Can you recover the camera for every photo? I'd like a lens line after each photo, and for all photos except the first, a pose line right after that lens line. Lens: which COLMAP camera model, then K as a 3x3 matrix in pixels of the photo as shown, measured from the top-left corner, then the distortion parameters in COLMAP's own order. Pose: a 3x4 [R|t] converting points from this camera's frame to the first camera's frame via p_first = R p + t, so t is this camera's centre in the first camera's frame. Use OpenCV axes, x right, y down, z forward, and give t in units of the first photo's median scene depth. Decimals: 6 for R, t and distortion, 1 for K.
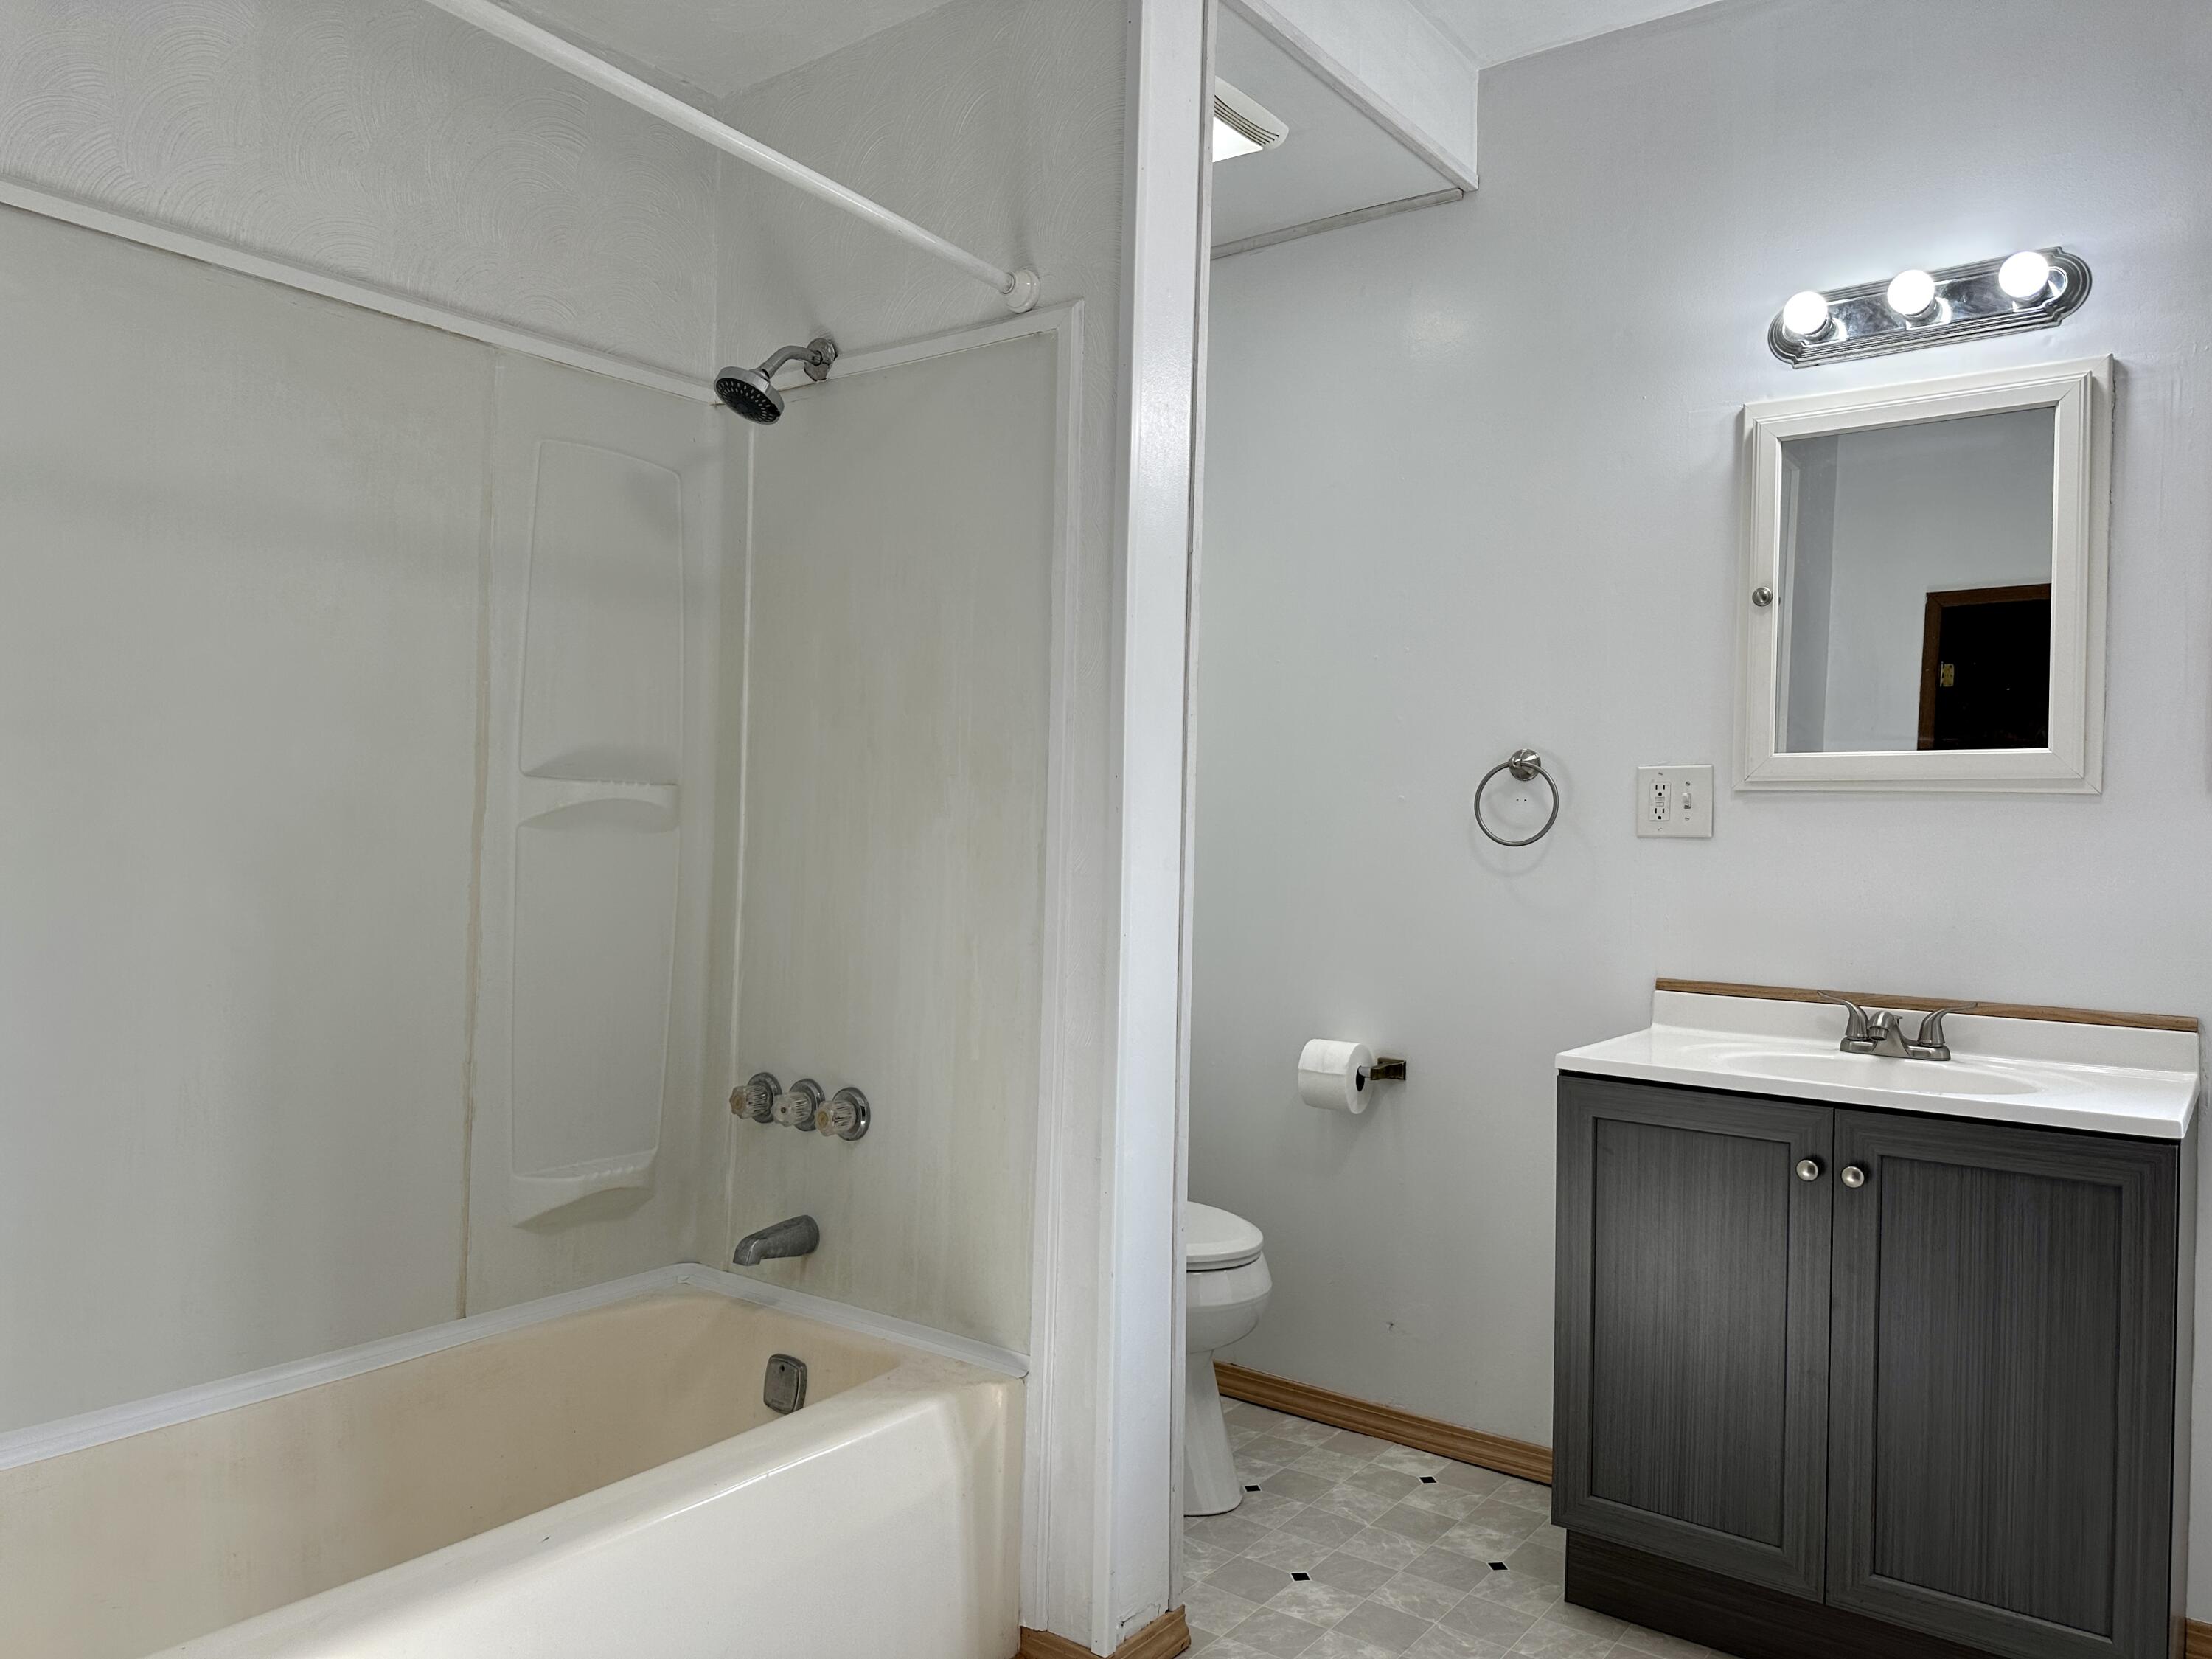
lens RADIAL K [[1560.1, 0, 1106.6], [0, 1560.1, 834.3], [0, 0, 1]] dist [0.051311, -0.060149]
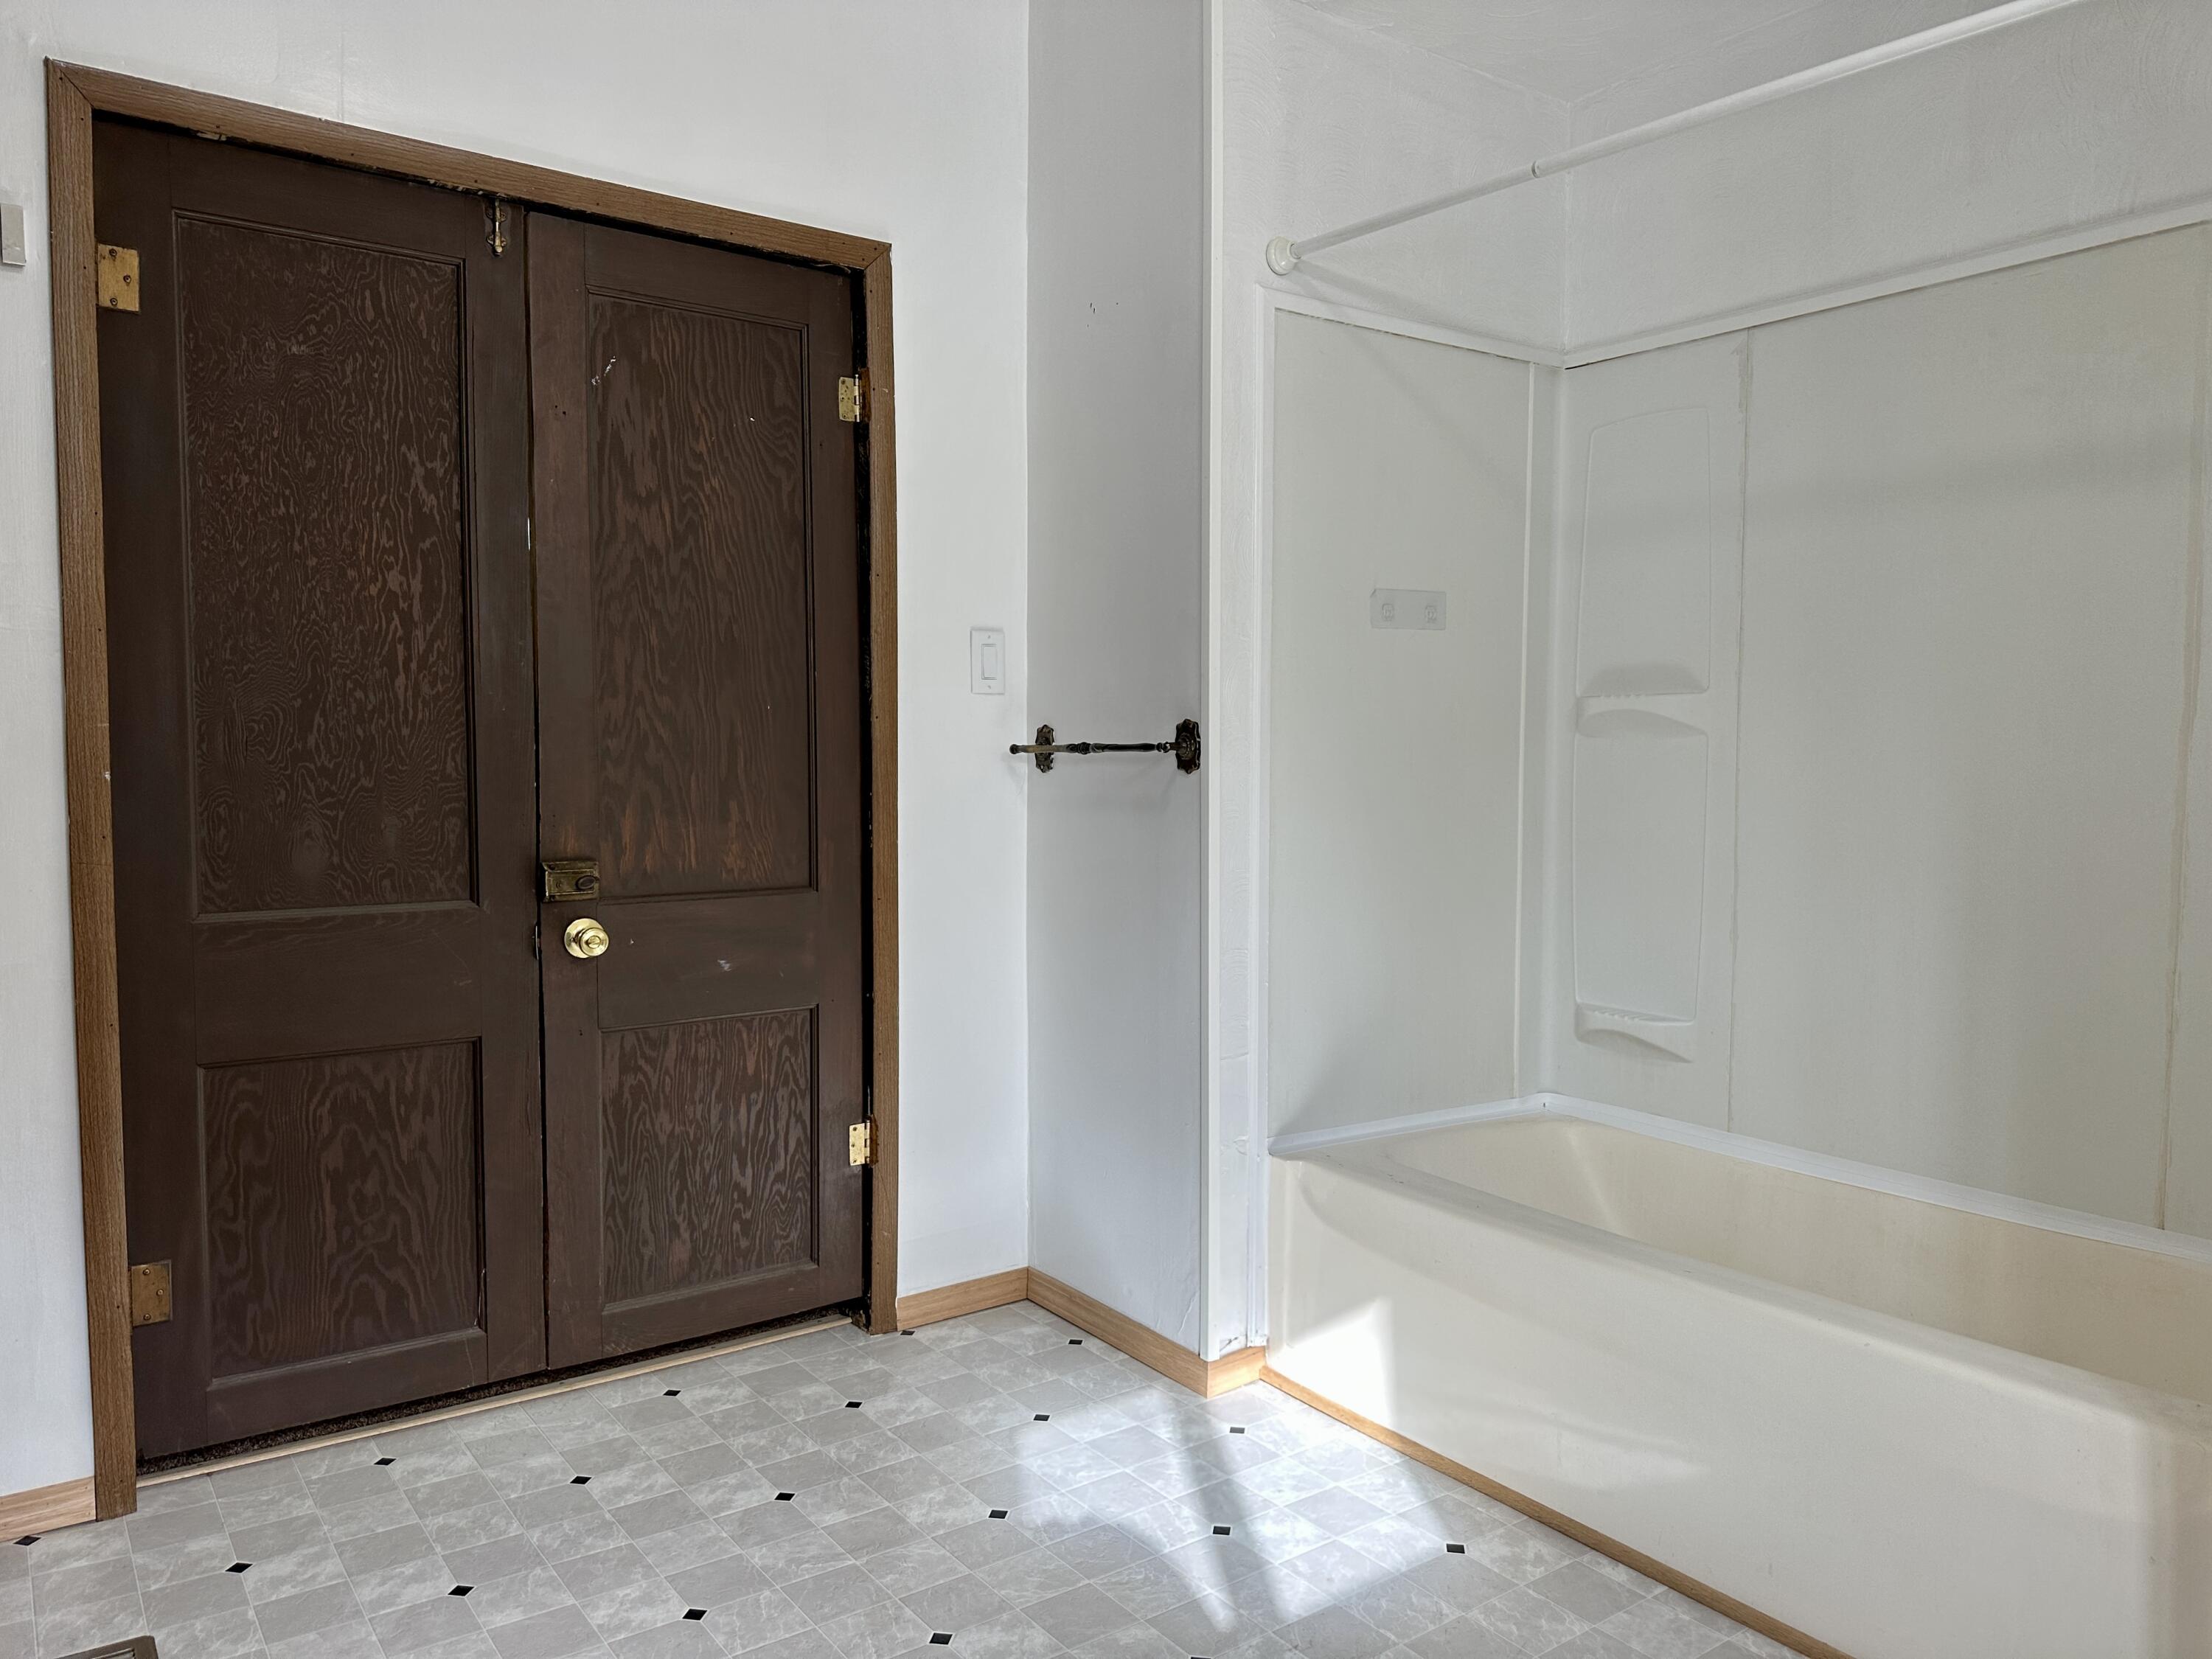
lens RADIAL K [[1560.1, 0, 1105.9], [0, 1560.1, 825.8], [0, 0, 1]] dist [0.051311, -0.060149]
pose [[-0.291398, 0.019046, -0.956412, 0.739786], [-0.007113, 0.999731, 0.022076, 0.038676], [0.956575, 0.013236, -0.291184, 0.666344]]
